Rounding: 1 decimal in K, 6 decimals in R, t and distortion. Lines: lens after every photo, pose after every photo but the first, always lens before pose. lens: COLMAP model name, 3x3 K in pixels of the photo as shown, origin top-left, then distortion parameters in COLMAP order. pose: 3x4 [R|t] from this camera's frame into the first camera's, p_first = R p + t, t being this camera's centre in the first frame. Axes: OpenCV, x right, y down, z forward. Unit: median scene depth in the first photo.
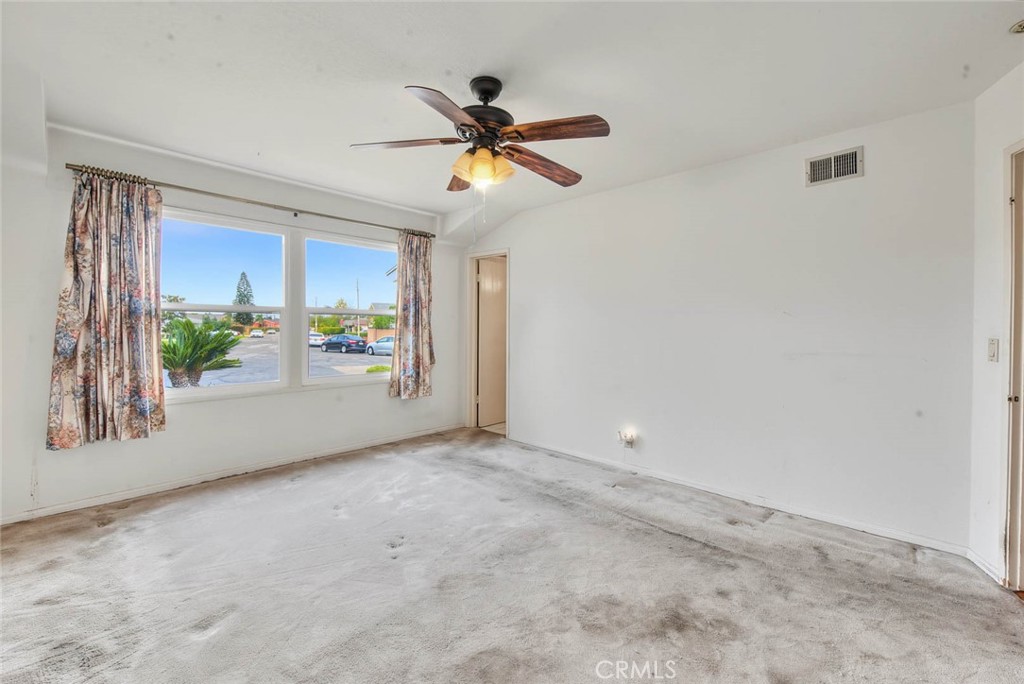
lens RADIAL K [[416.8, 0, 512.4], [0, 416.8, 333.4], [0, 0, 1]] dist [-0.001106, -0.000242]
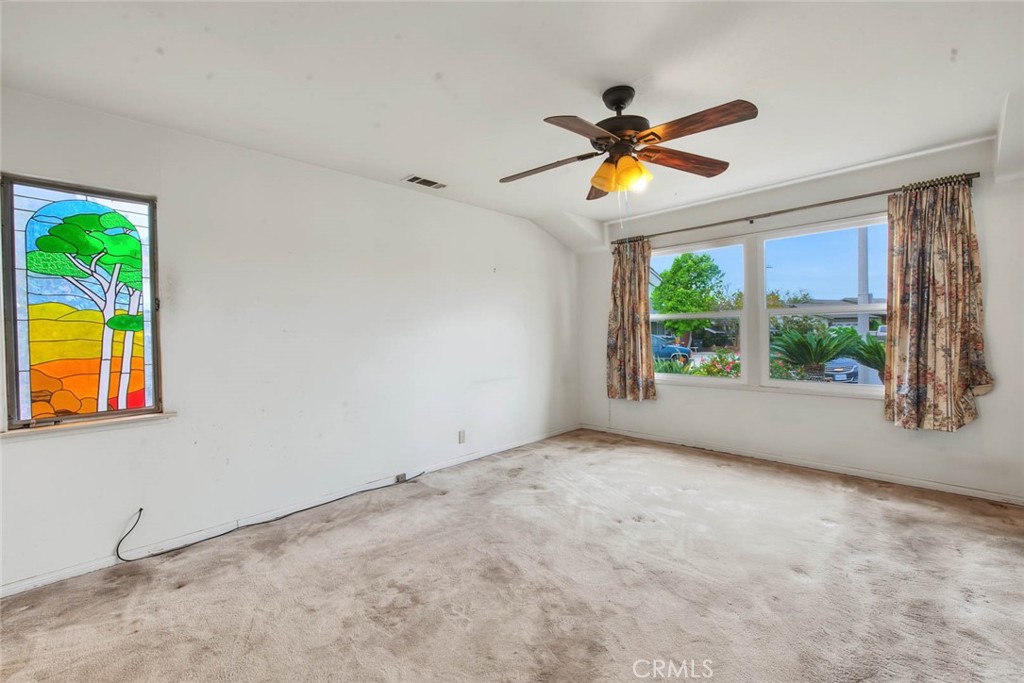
lens RADIAL K [[405.3, 0, 512.0], [0, 405.3, 341.5], [0, 0, 1]] dist [0.002393, -0.000015]
pose [[0.010945, 0.015507, -0.999820, 0.504831], [0.003392, 0.999873, 0.015545, -0.001685], [0.999934, -0.003562, 0.010891, 0.389864]]
